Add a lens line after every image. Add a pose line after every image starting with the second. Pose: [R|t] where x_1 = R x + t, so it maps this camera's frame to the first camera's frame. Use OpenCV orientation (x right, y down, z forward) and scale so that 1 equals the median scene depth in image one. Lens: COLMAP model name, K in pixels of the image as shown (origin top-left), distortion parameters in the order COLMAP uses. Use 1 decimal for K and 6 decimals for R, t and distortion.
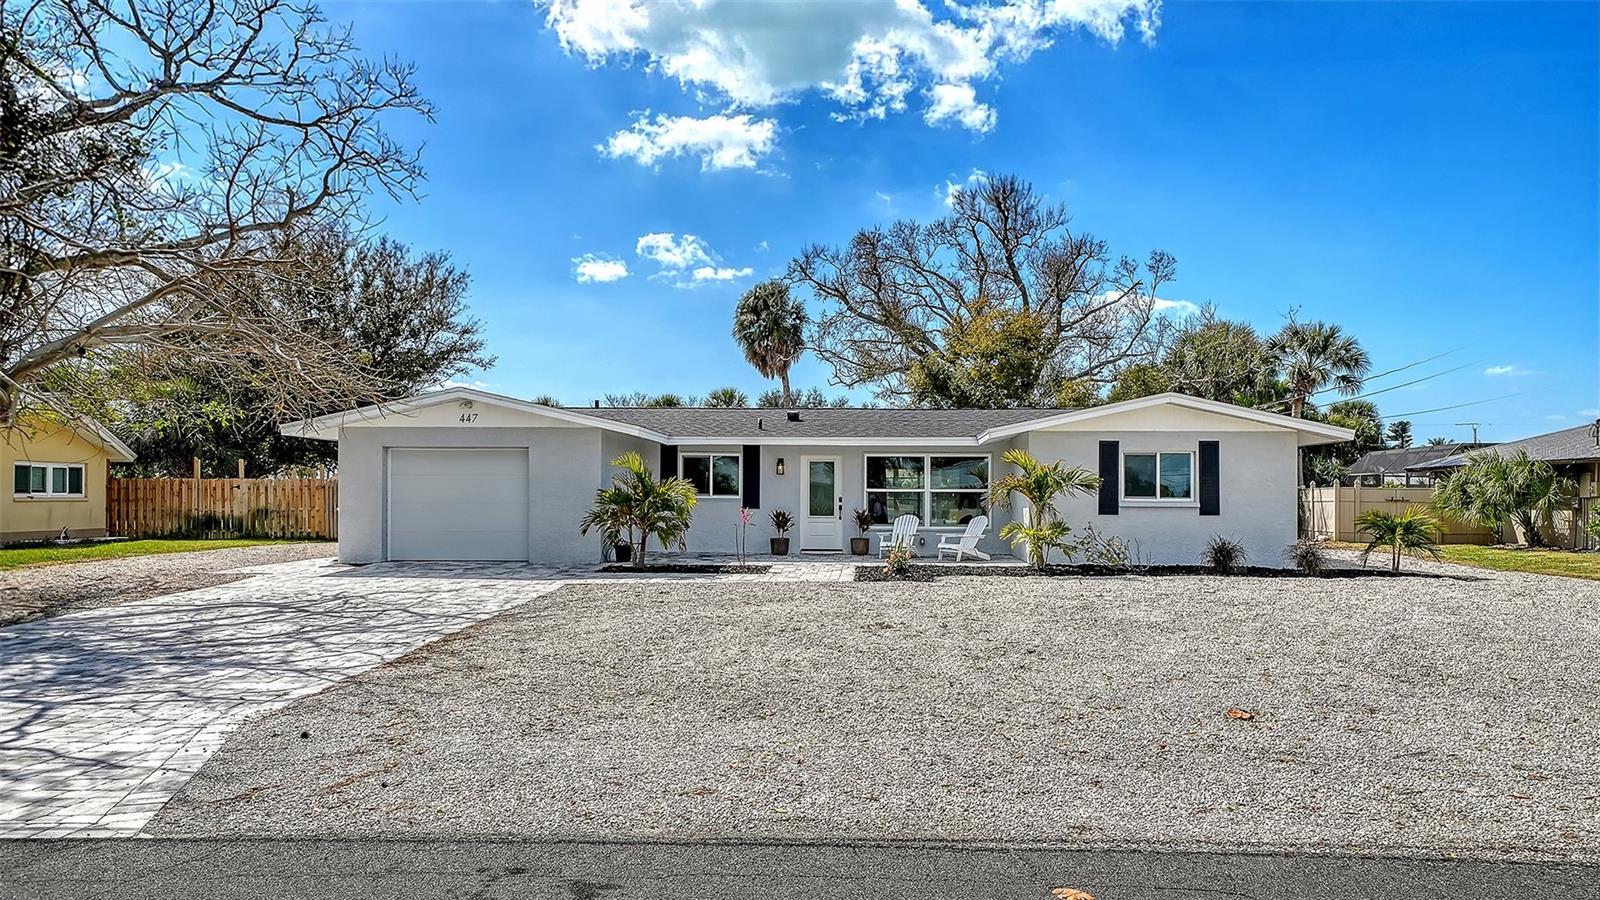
lens RADIAL K [[1088.4, 0, 801.5], [0, 1088.4, 450.0], [0, 0, 1]] dist [-0.010621, -0.002903]
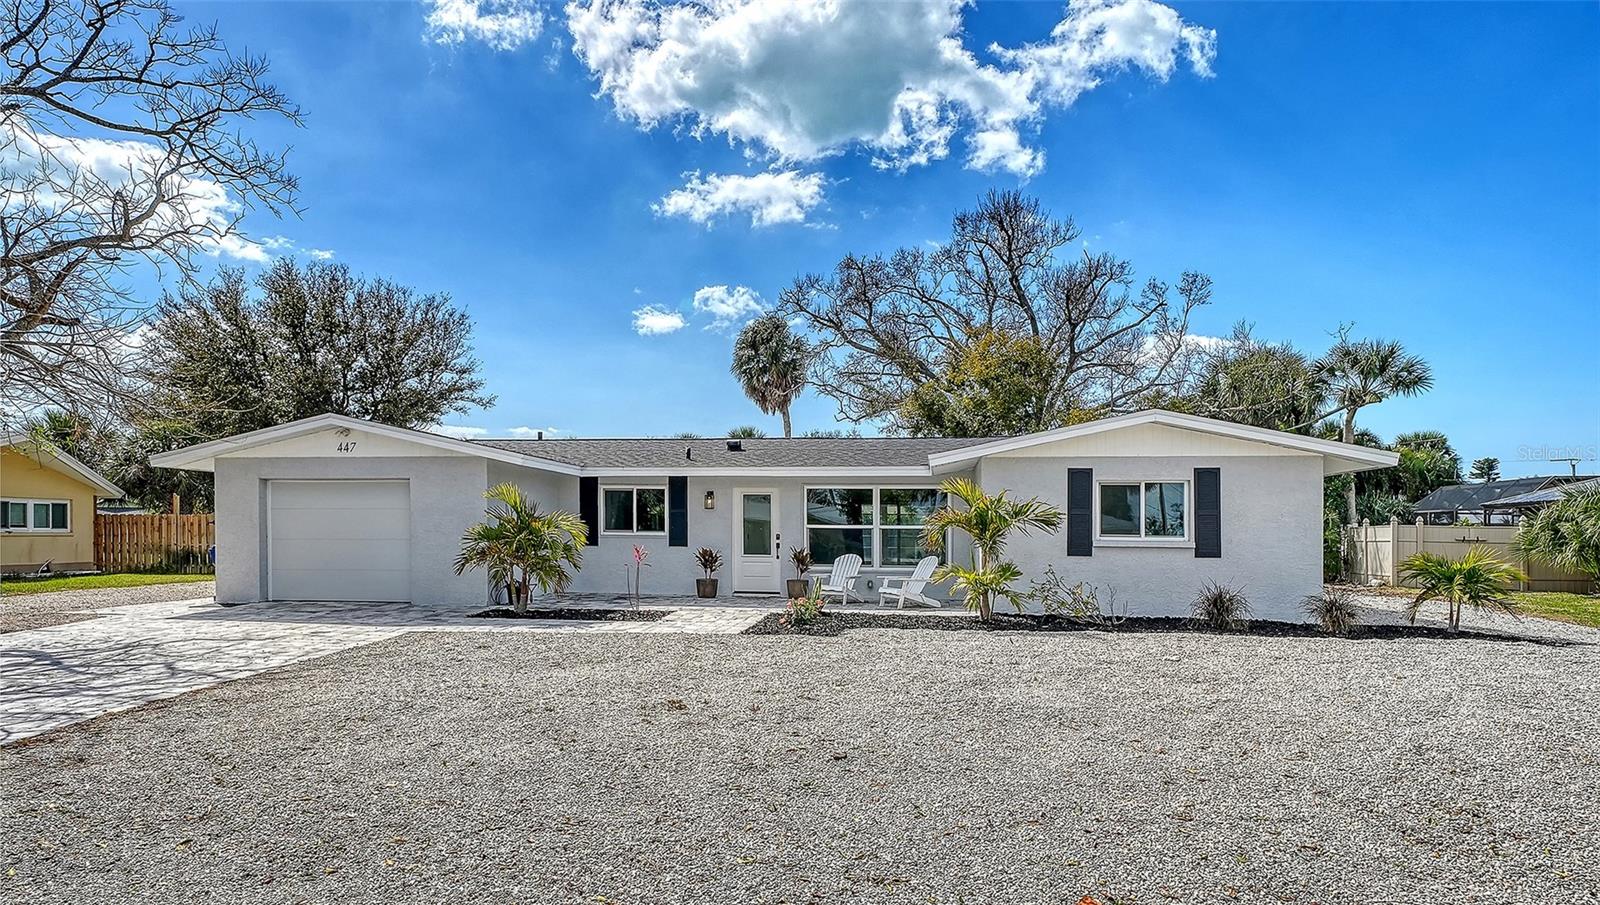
lens RADIAL K [[931.7, 0, 777.9], [0, 931.7, 500.3], [0, 0, 1]] dist [-0.005011, 0.001425]
pose [[0.988258, -0.002458, -0.152774, 0.120234], [0.003332, 0.999980, 0.005466, 0.008719], [0.152758, -0.005911, 0.988246, 0.187067]]
